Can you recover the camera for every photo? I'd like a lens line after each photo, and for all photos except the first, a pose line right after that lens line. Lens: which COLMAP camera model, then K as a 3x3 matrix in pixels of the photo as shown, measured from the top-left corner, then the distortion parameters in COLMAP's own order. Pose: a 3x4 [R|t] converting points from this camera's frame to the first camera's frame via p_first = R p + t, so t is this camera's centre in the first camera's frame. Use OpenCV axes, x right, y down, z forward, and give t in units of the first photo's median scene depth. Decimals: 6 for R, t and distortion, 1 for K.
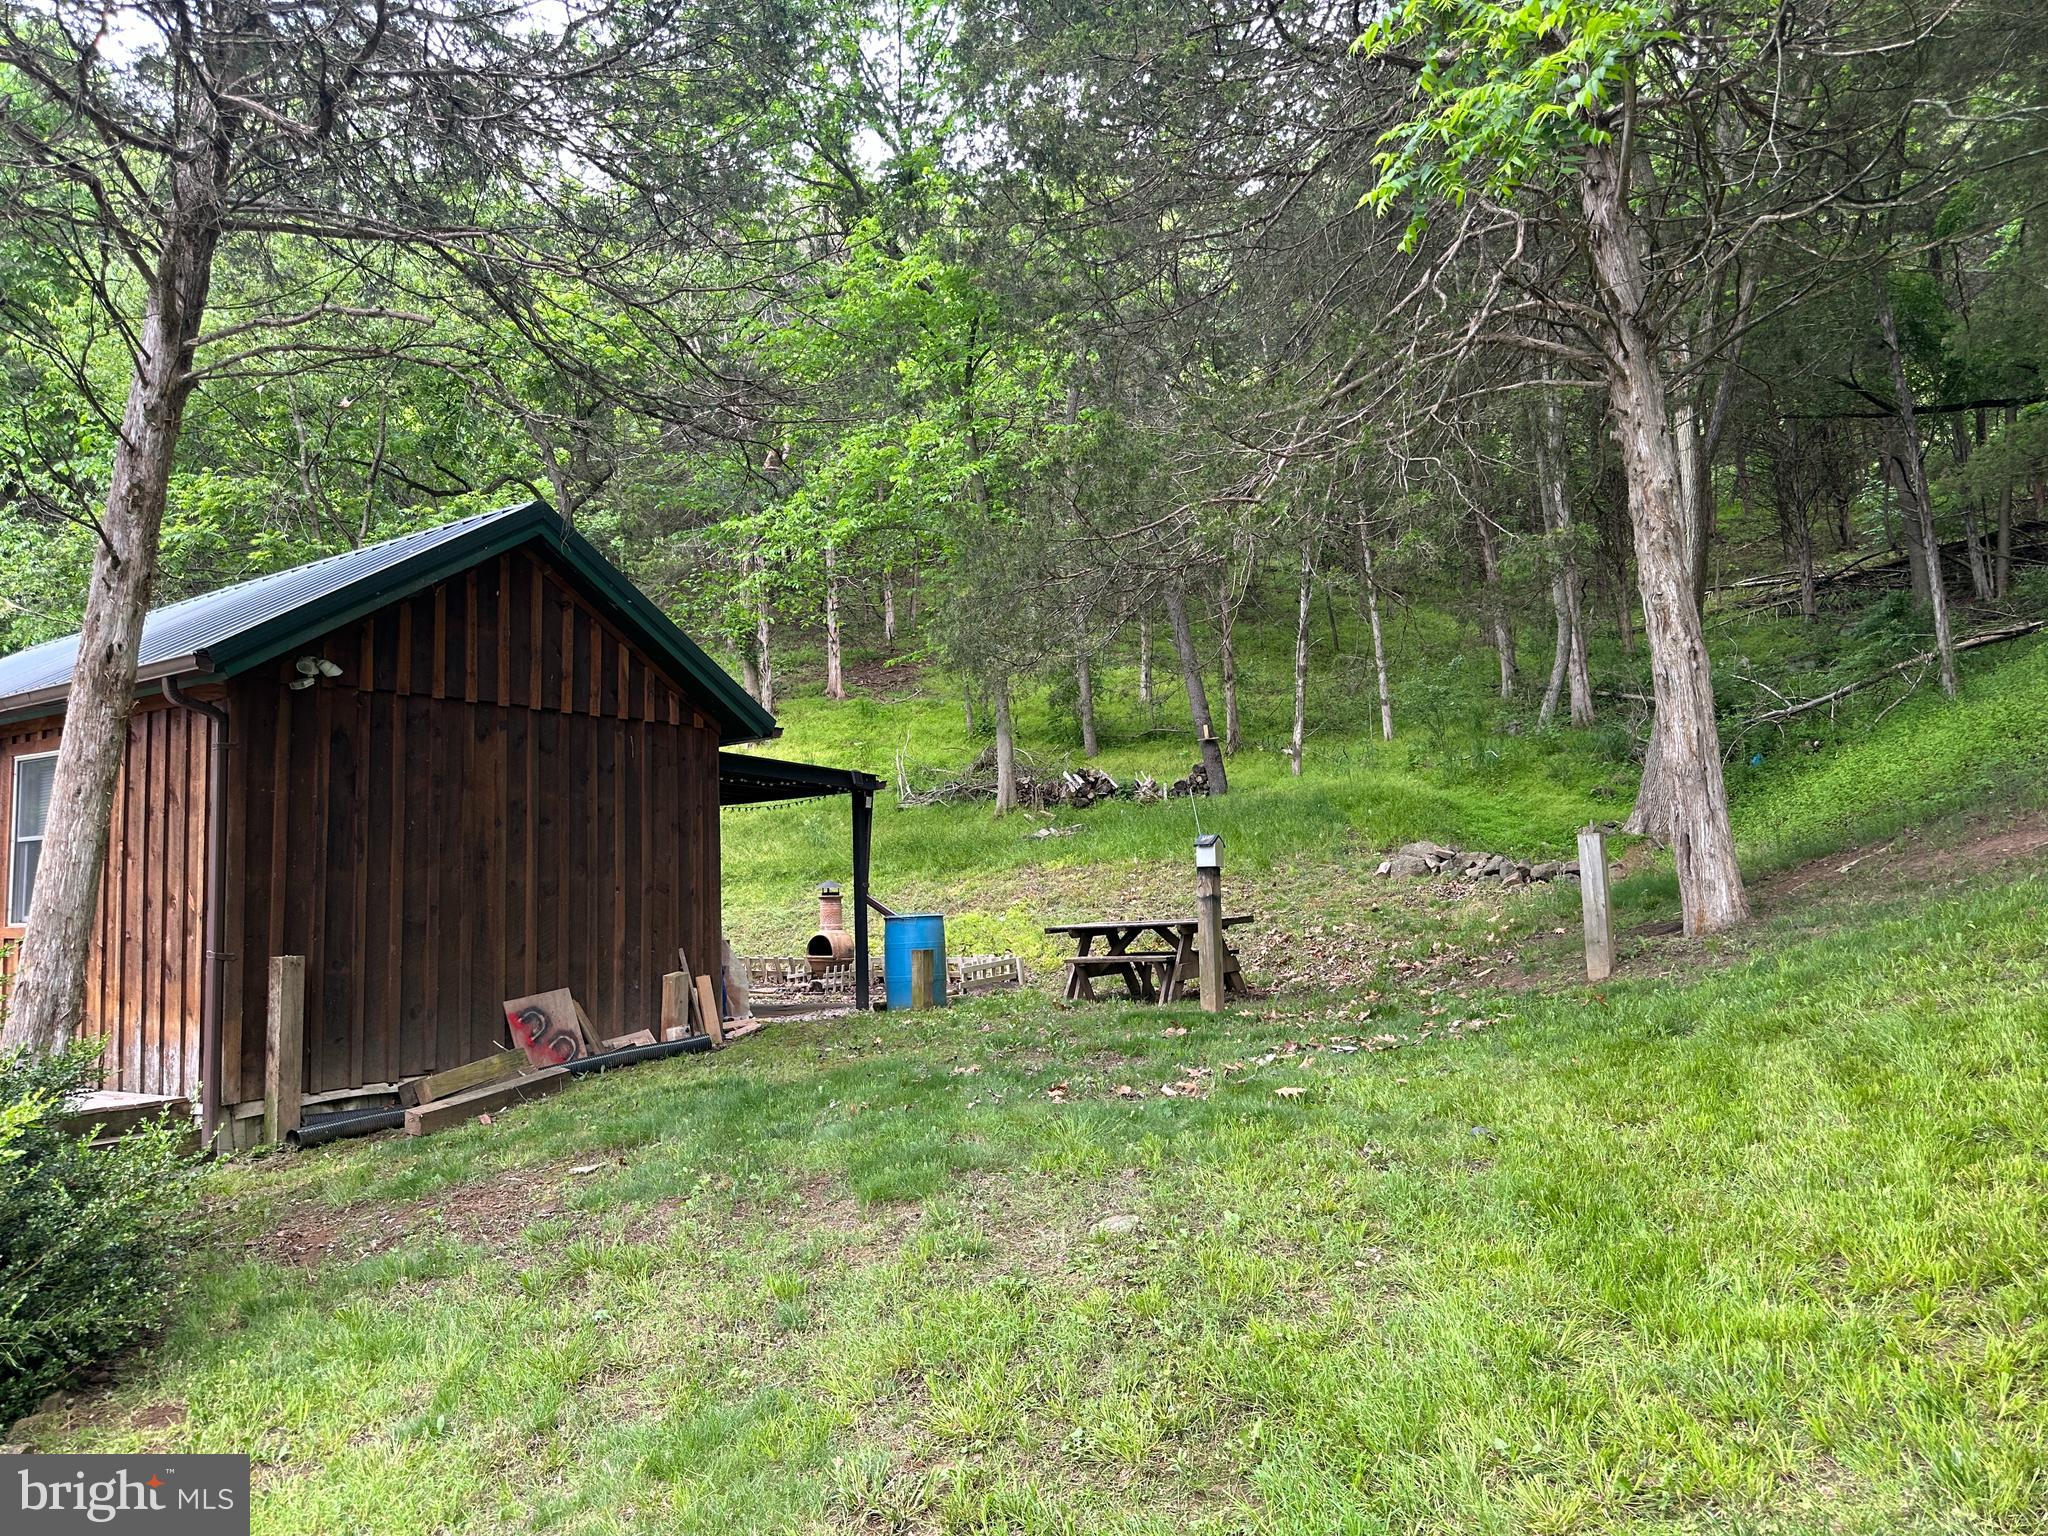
lens RADIAL K [[1433.2, 0, 1025.4], [0, 1433.2, 777.4], [0, 0, 1]] dist [0.045718, -0.056656]
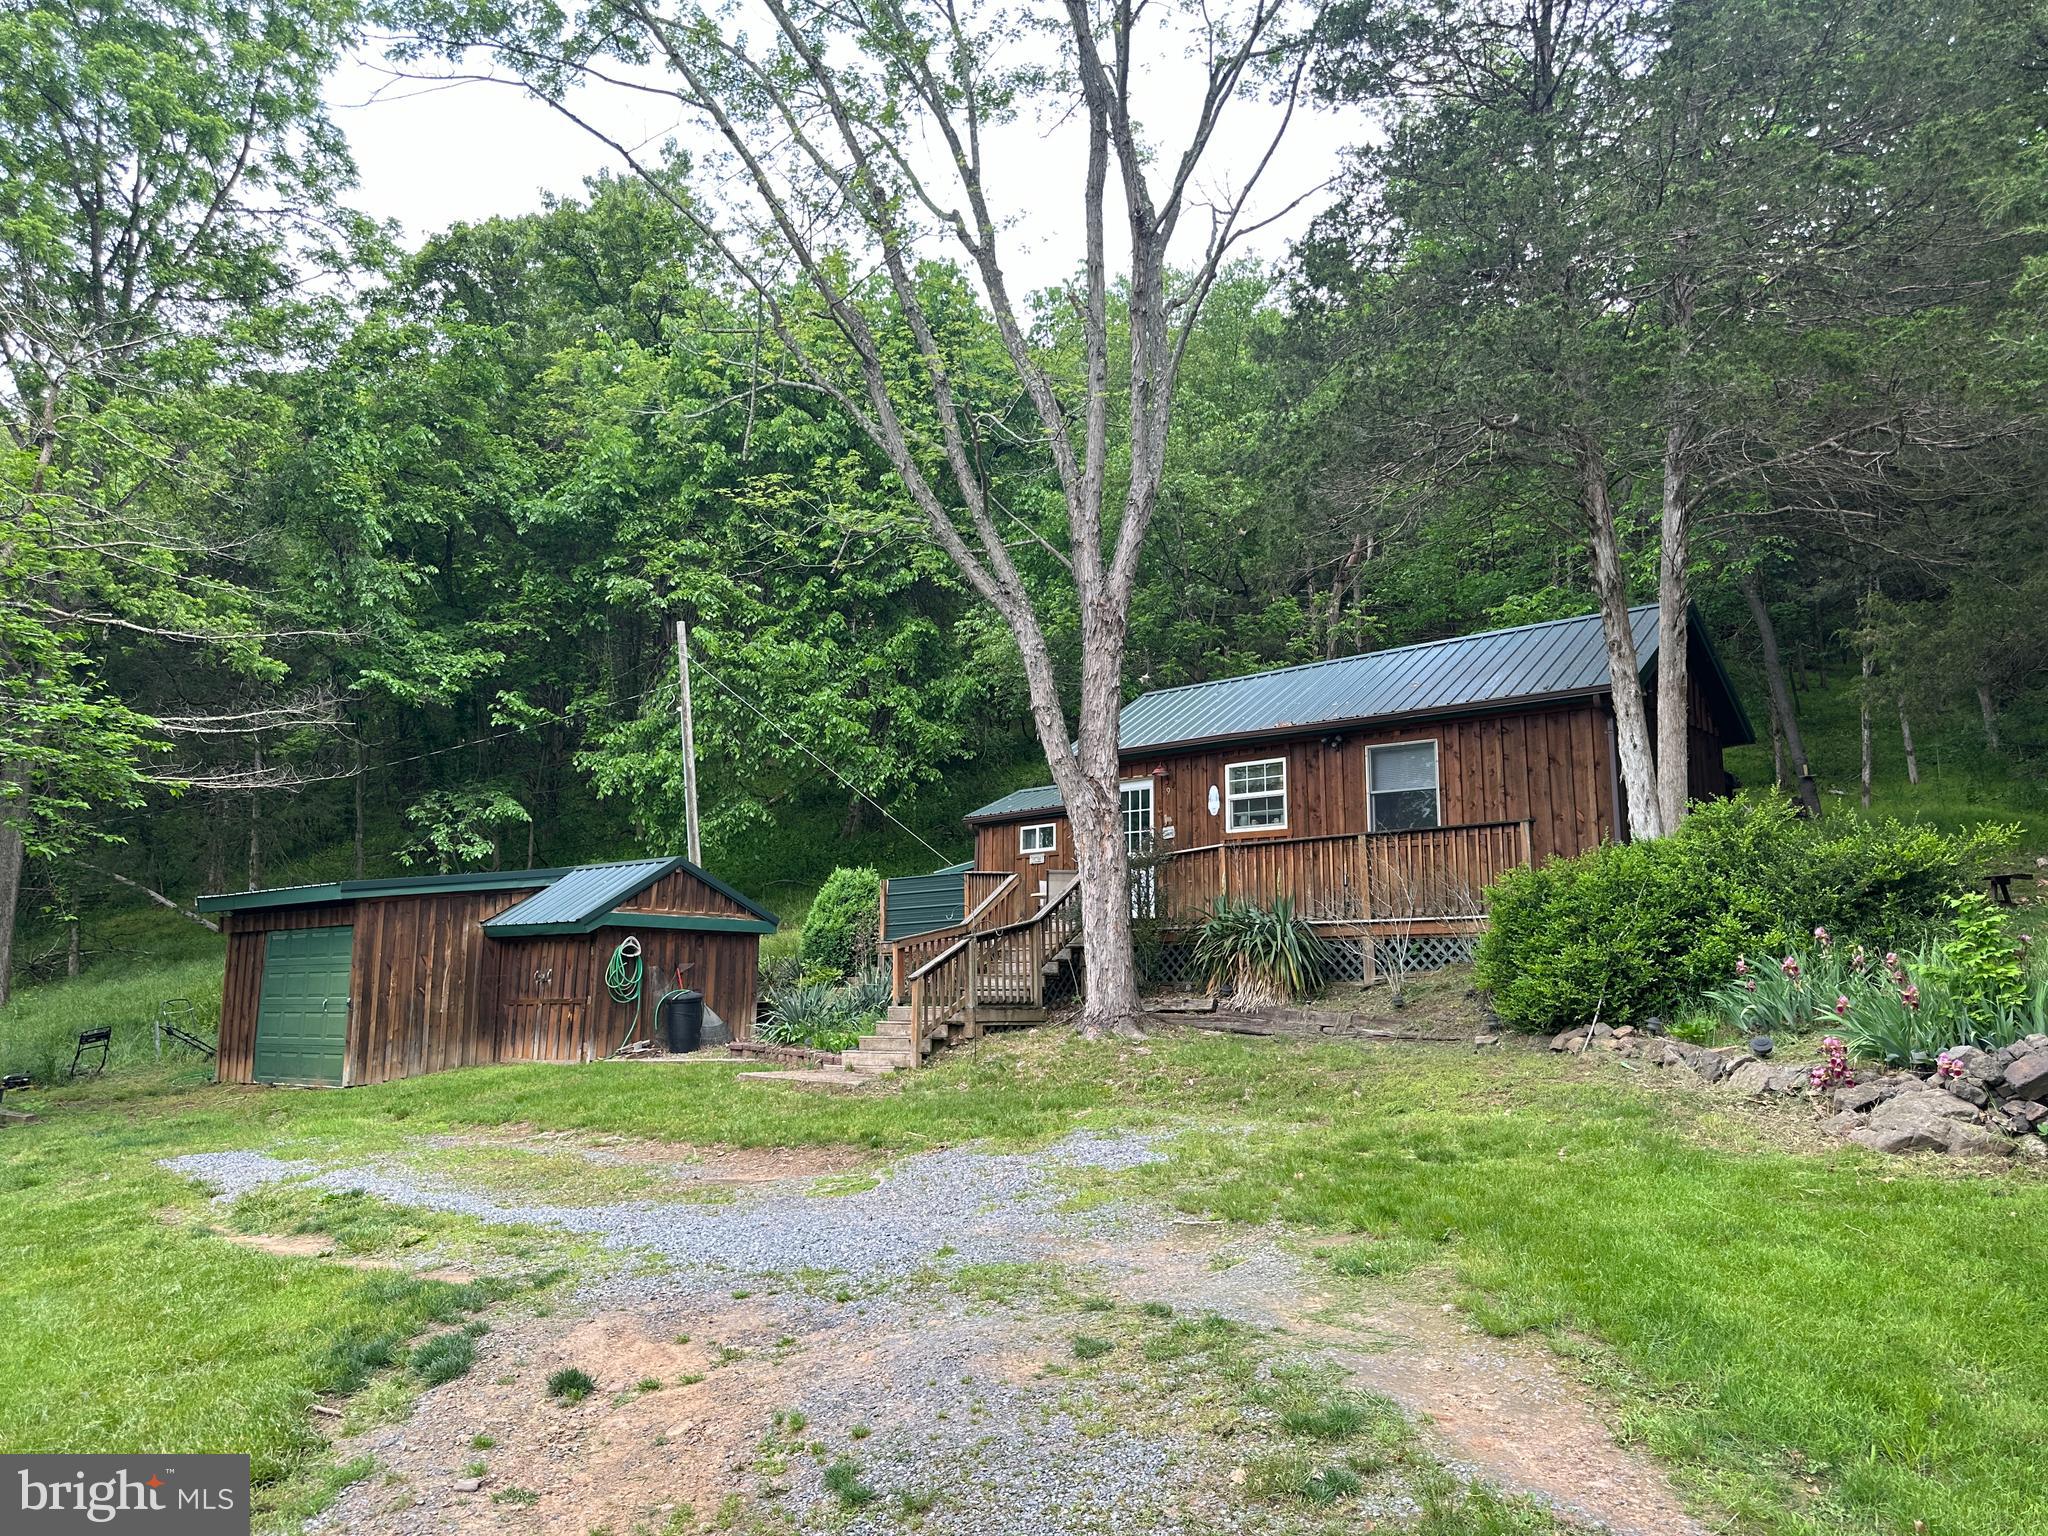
lens RADIAL K [[1433.2, 0, 1030.8], [0, 1433.2, 778.4], [0, 0, 1]] dist [0.045718, -0.056656]
pose [[0.994577, 0.006546, -0.103799, -0.884642], [-0.012463, 0.998327, -0.056463, 0.125390], [0.103255, 0.057450, 0.992994, -0.766140]]
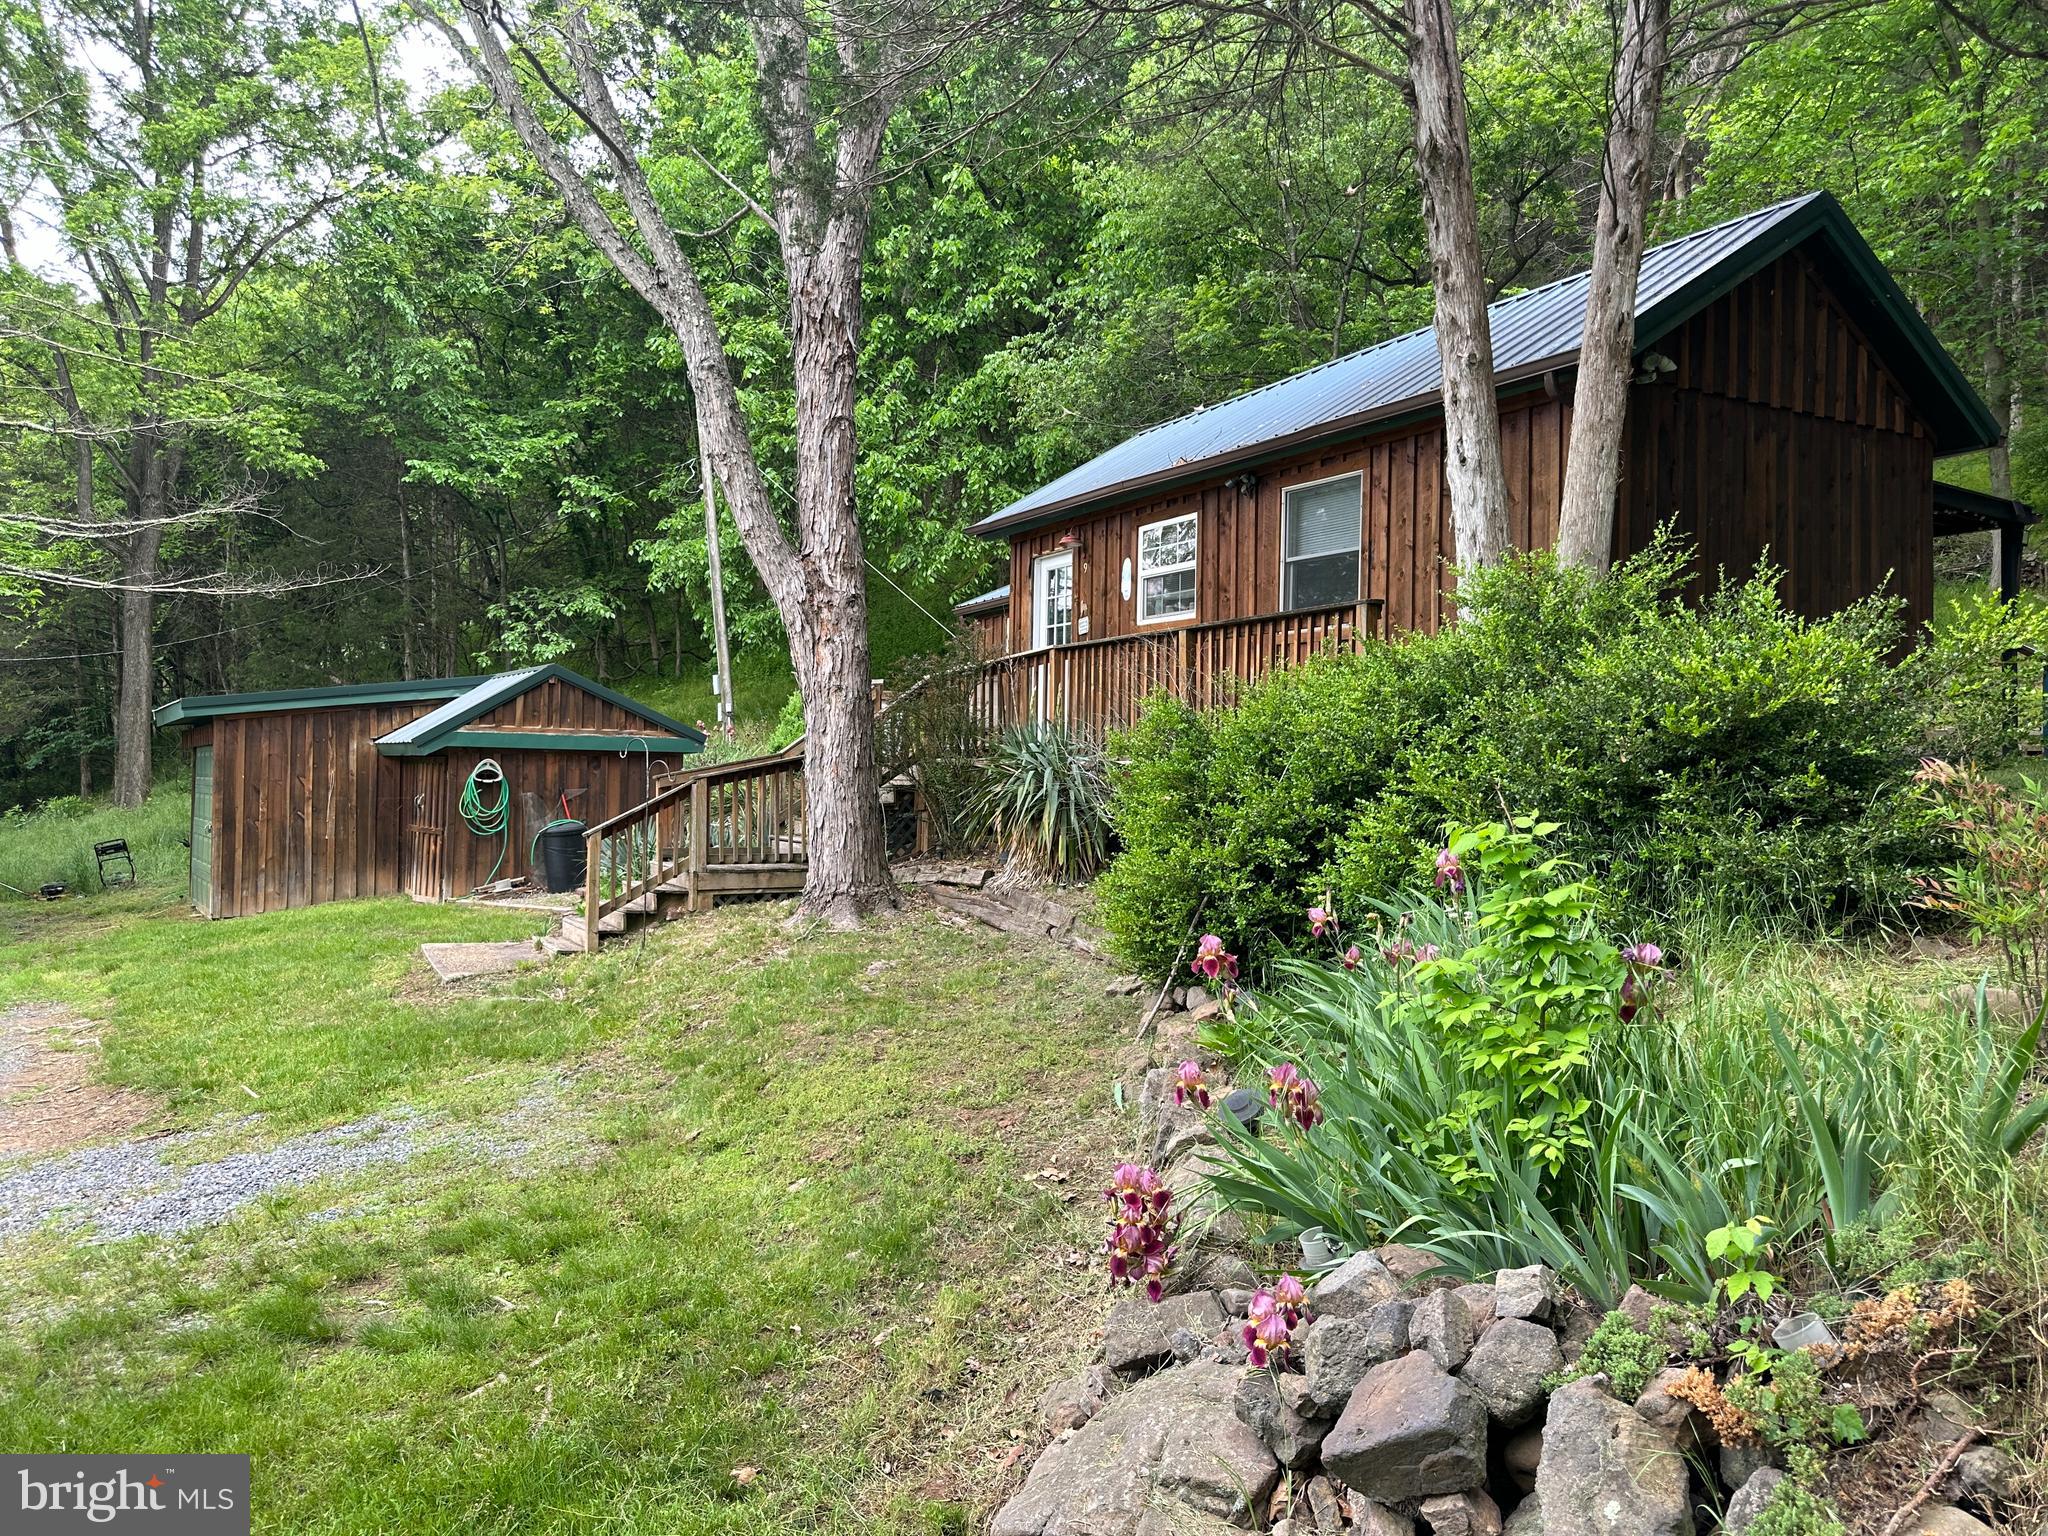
lens RADIAL K [[1433.2, 0, 1025.9], [0, 1433.2, 783.1], [0, 0, 1]] dist [0.045718, -0.056656]
pose [[0.904504, 0.038787, -0.424697, -0.370168], [0.005583, 0.994693, 0.102733, 0.096727], [0.426428, -0.095294, 0.899488, -0.138191]]
